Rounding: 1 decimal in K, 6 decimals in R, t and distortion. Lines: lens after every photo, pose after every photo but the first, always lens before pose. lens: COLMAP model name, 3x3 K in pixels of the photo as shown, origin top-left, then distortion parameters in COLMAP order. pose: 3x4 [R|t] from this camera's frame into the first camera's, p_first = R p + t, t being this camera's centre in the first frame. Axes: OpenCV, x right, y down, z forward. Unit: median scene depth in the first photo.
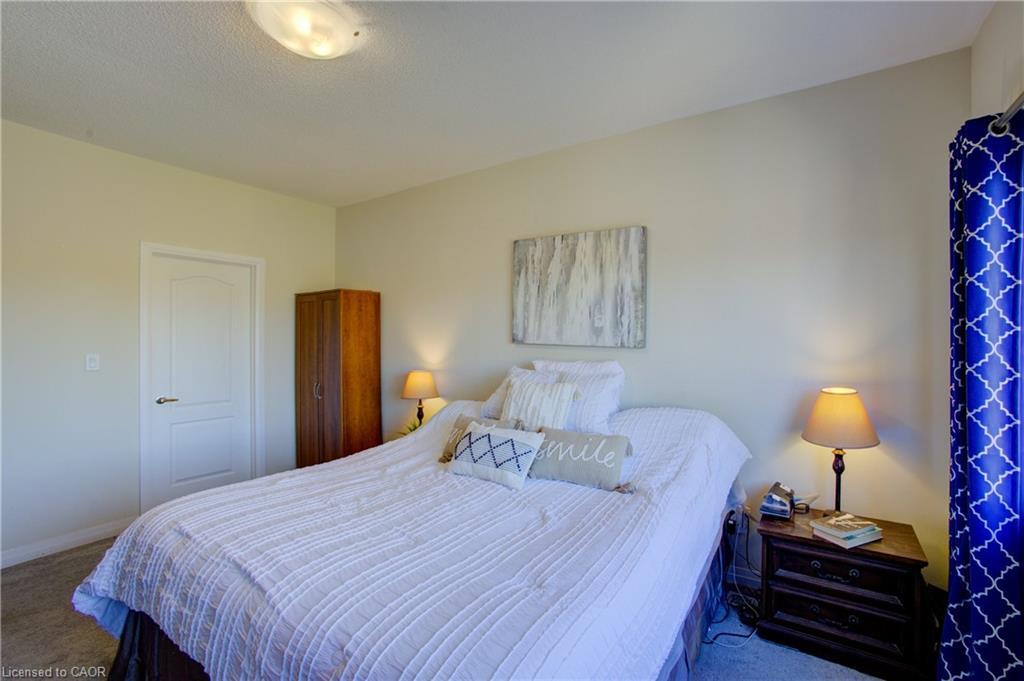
lens RADIAL K [[443.9, 0, 508.0], [0, 443.9, 338.5], [0, 0, 1]] dist [-0.068509, 0.032697]
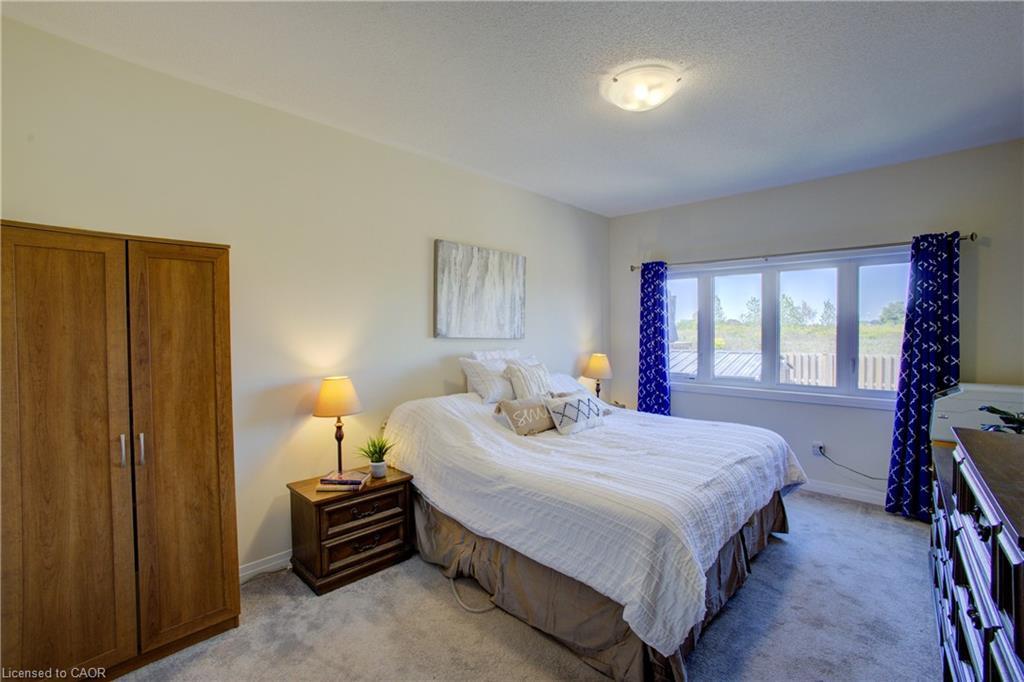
lens RADIAL K [[443.9, 0, 508.0], [0, 443.9, 339.0], [0, 0, 1]] dist [-0.068509, 0.032697]
pose [[0.203121, -0.018686, 0.978975, -1.017026], [0.007745, 0.999817, 0.017477, -0.003500], [-0.979123, 0.004032, 0.203229, 0.656029]]
